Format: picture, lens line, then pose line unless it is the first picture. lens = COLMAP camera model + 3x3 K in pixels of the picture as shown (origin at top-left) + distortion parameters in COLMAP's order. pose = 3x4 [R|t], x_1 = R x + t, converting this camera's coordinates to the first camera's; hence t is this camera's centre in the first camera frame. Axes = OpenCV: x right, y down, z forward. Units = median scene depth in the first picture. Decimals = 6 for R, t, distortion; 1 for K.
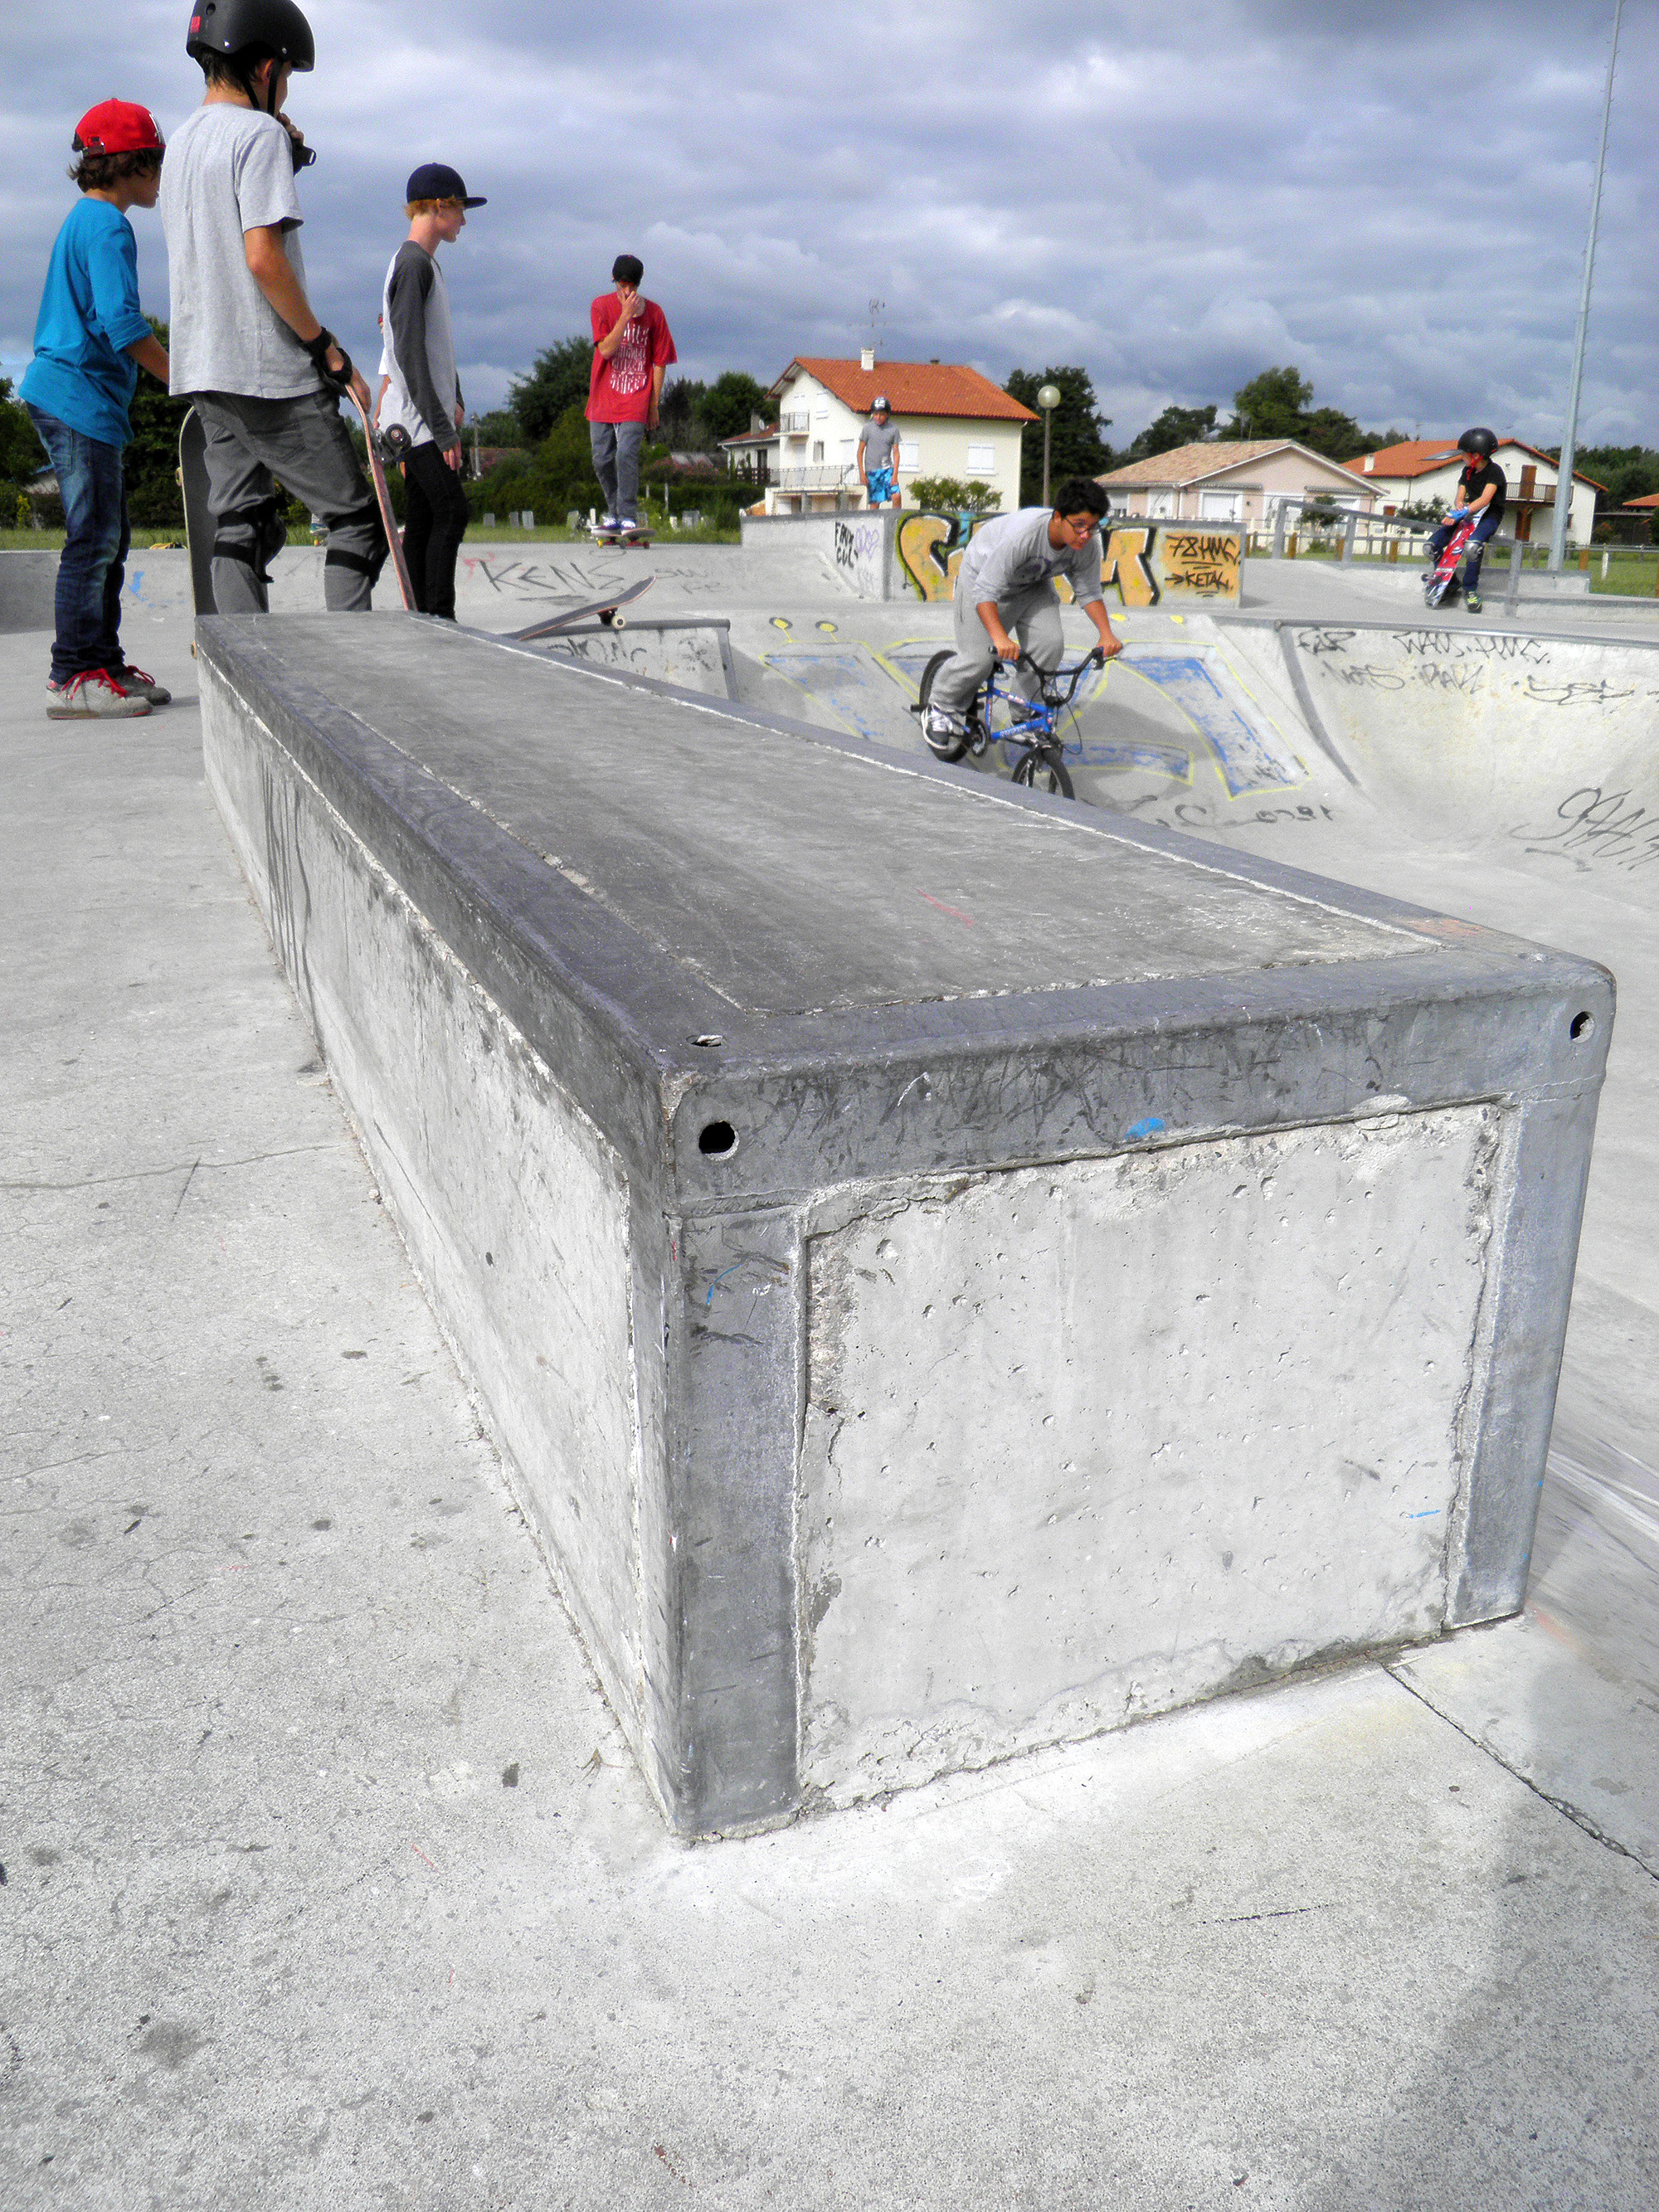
lens RADIAL K [[1843.8, 0, 824.7], [0, 1843.8, 1112.6], [0, 0, 1]] dist [-0.137014, 0.085936]
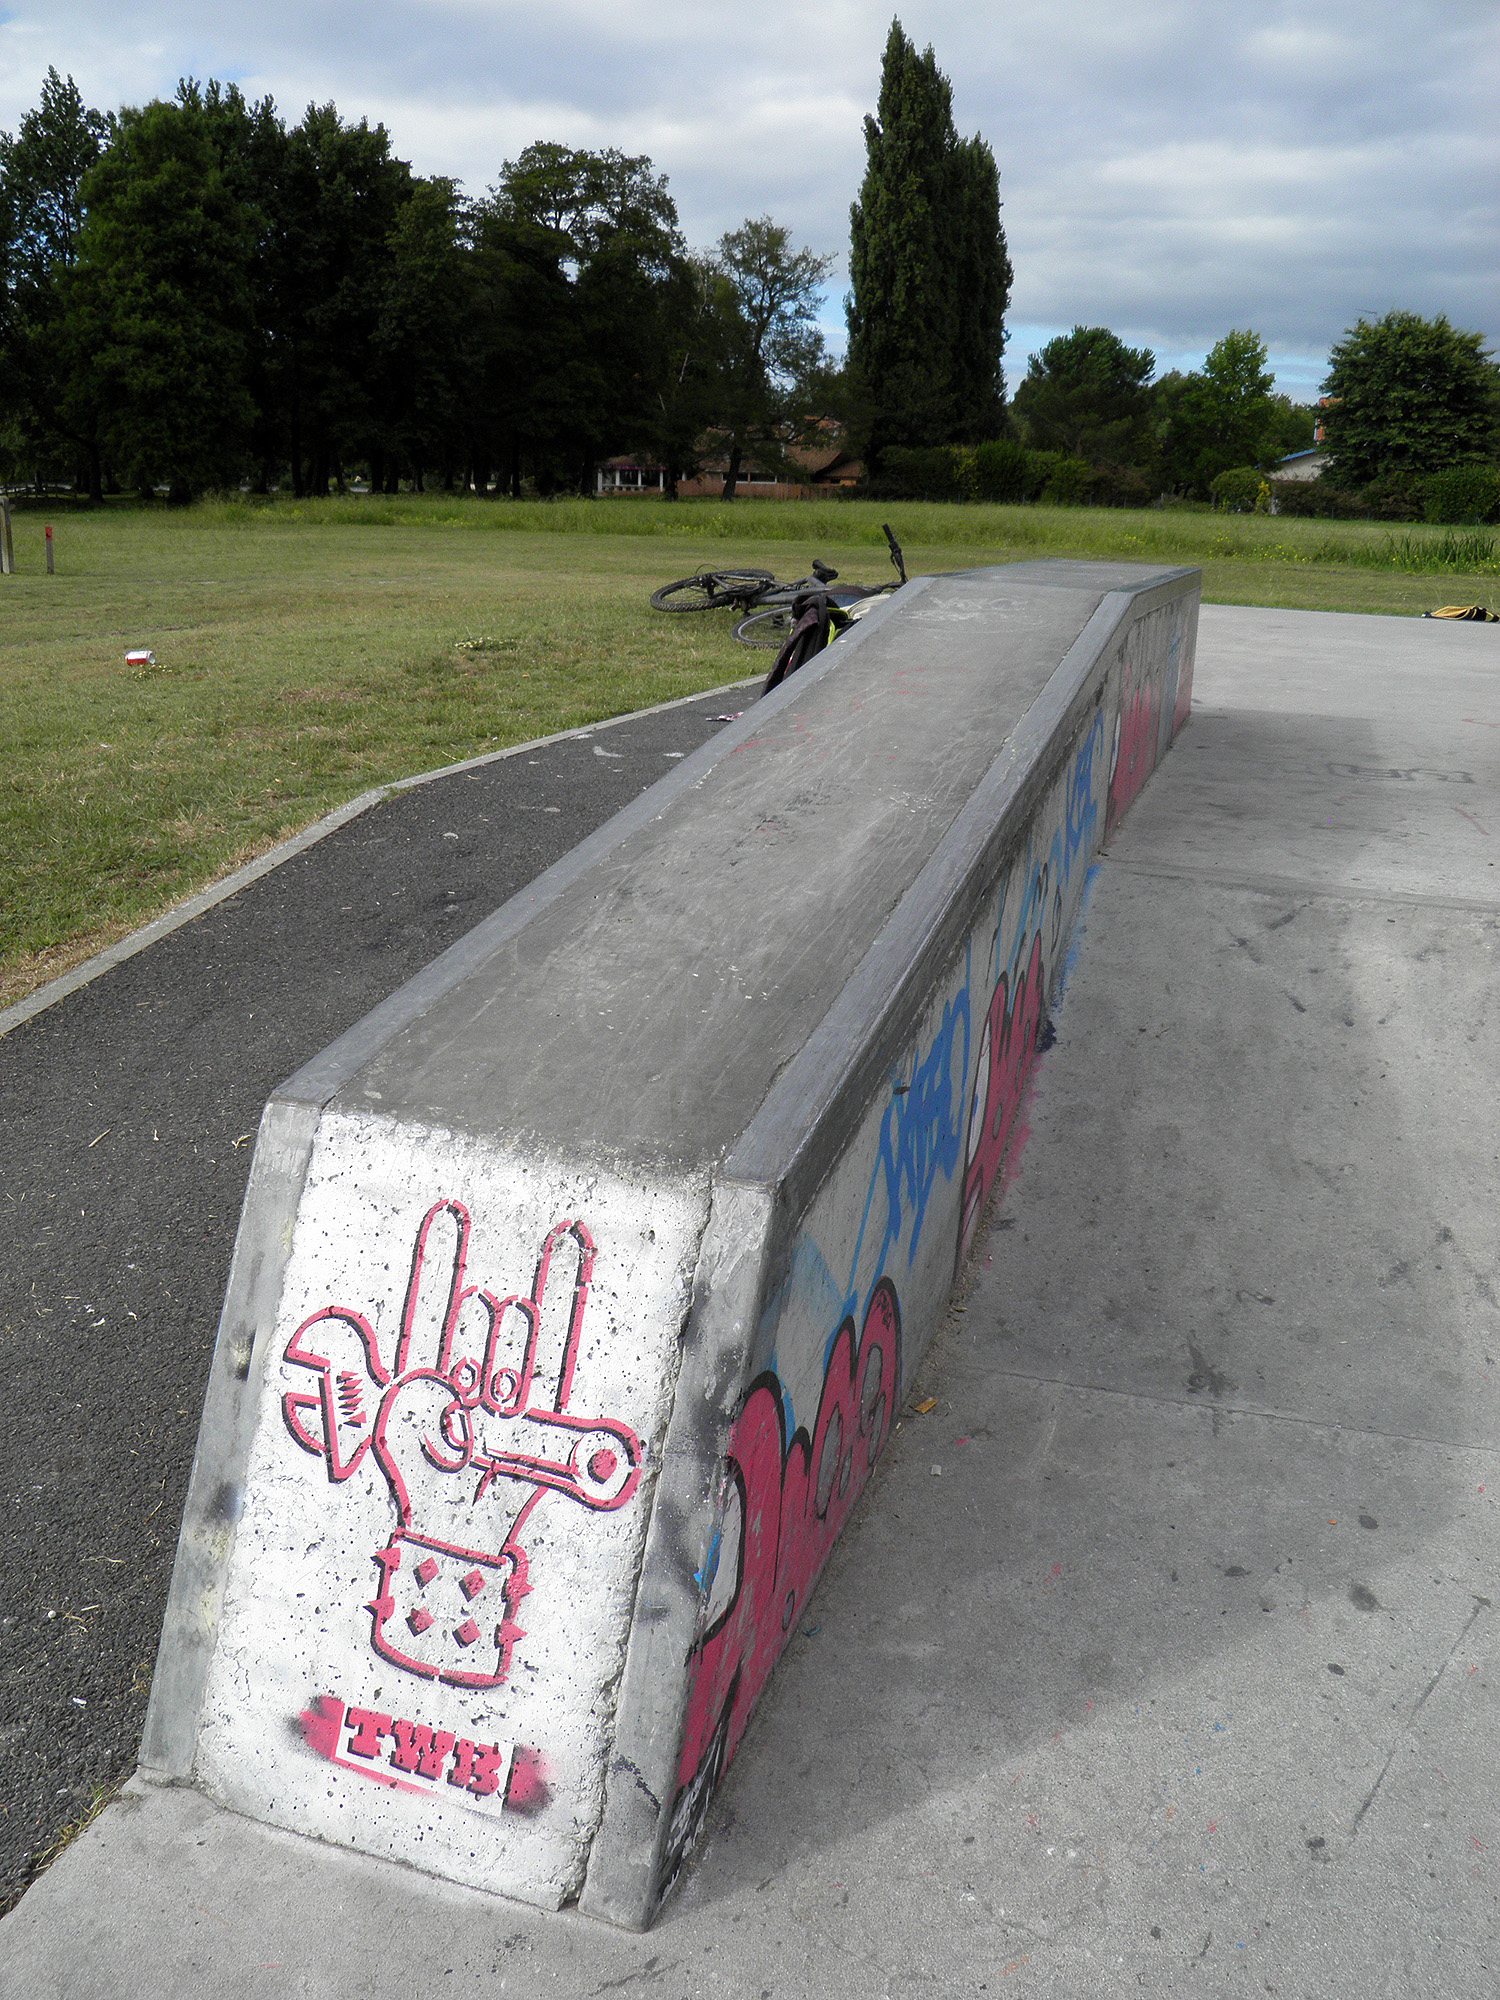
lens RADIAL K [[1667.0, 0, 752.4], [0, 1667.0, 989.1], [0, 0, 1]] dist [-0.137014, 0.085936]
pose [[0.768084, 0.192062, -0.610868, -0.030612], [-0.209698, 0.976800, 0.043448, -0.026353], [0.605041, 0.094726, 0.790540, 0.067419]]
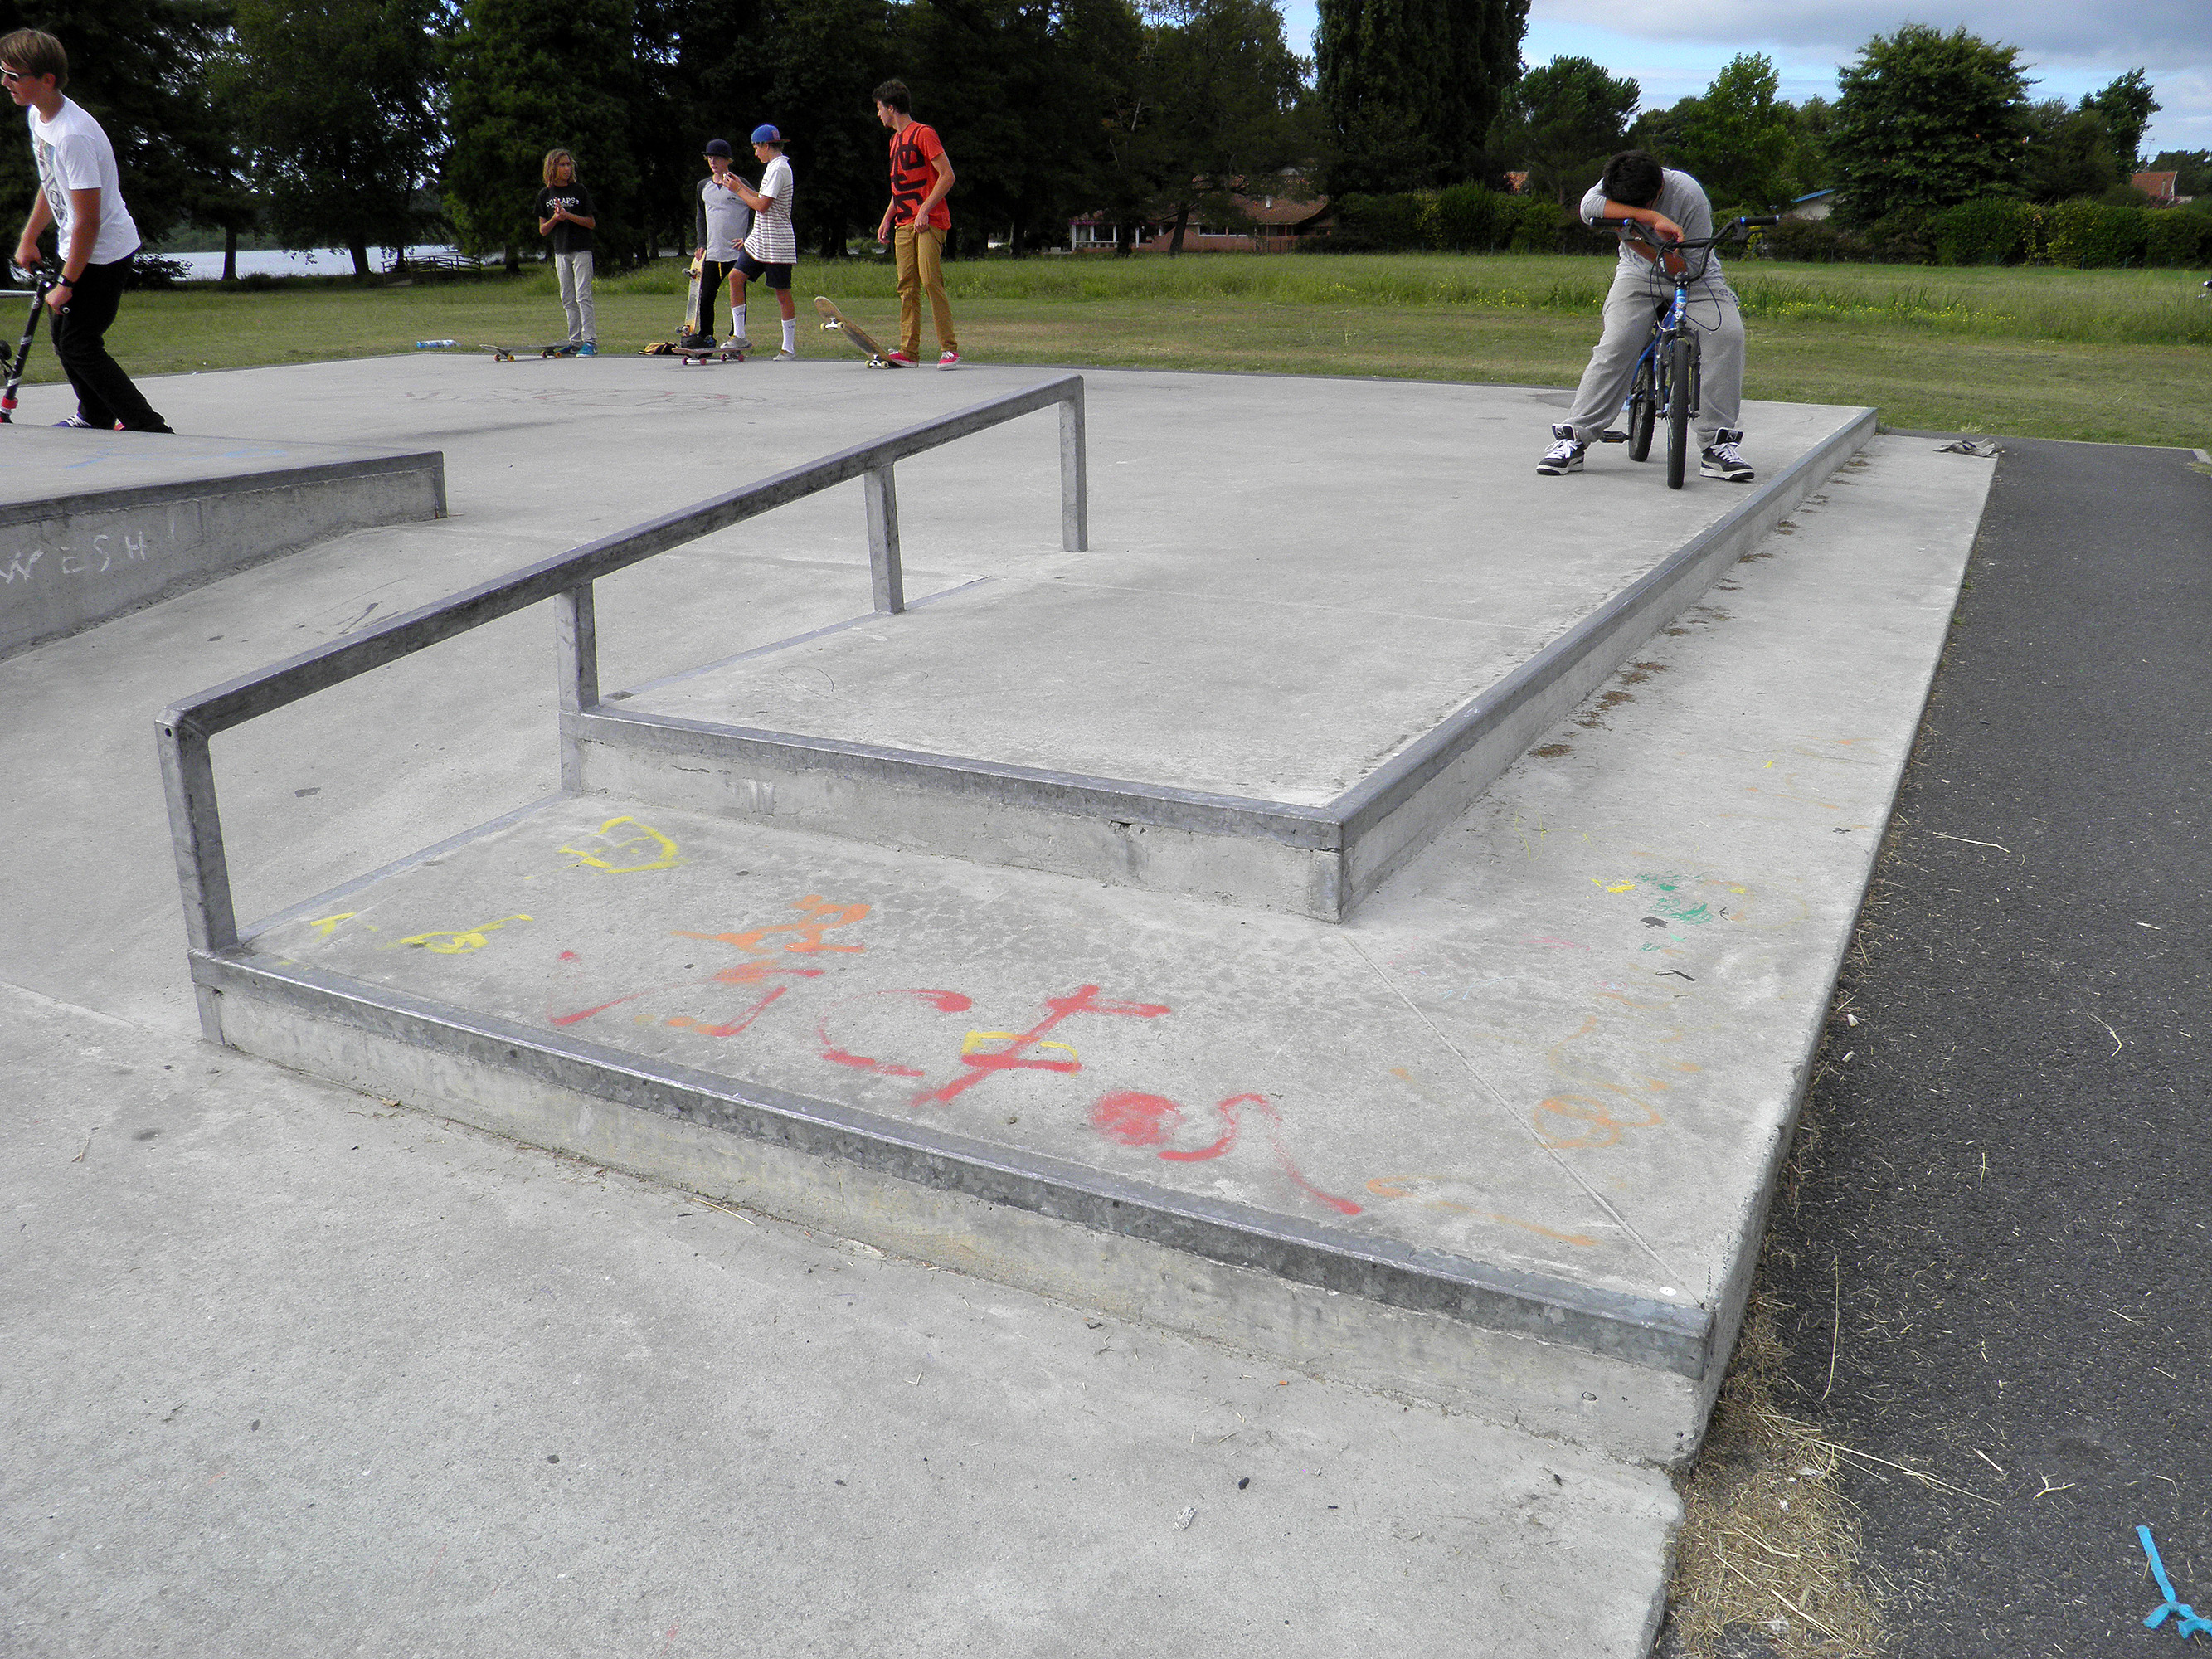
lens RADIAL K [[1843.8, 0, 1106.3], [0, 1843.8, 844.5], [0, 0, 1]] dist [-0.137014, 0.085936]
pose [[0.666911, 0.222852, -0.711032, 0.075588], [-0.218138, 0.970815, 0.099671, -0.038705], [0.712493, 0.088631, 0.696059, 0.101848]]
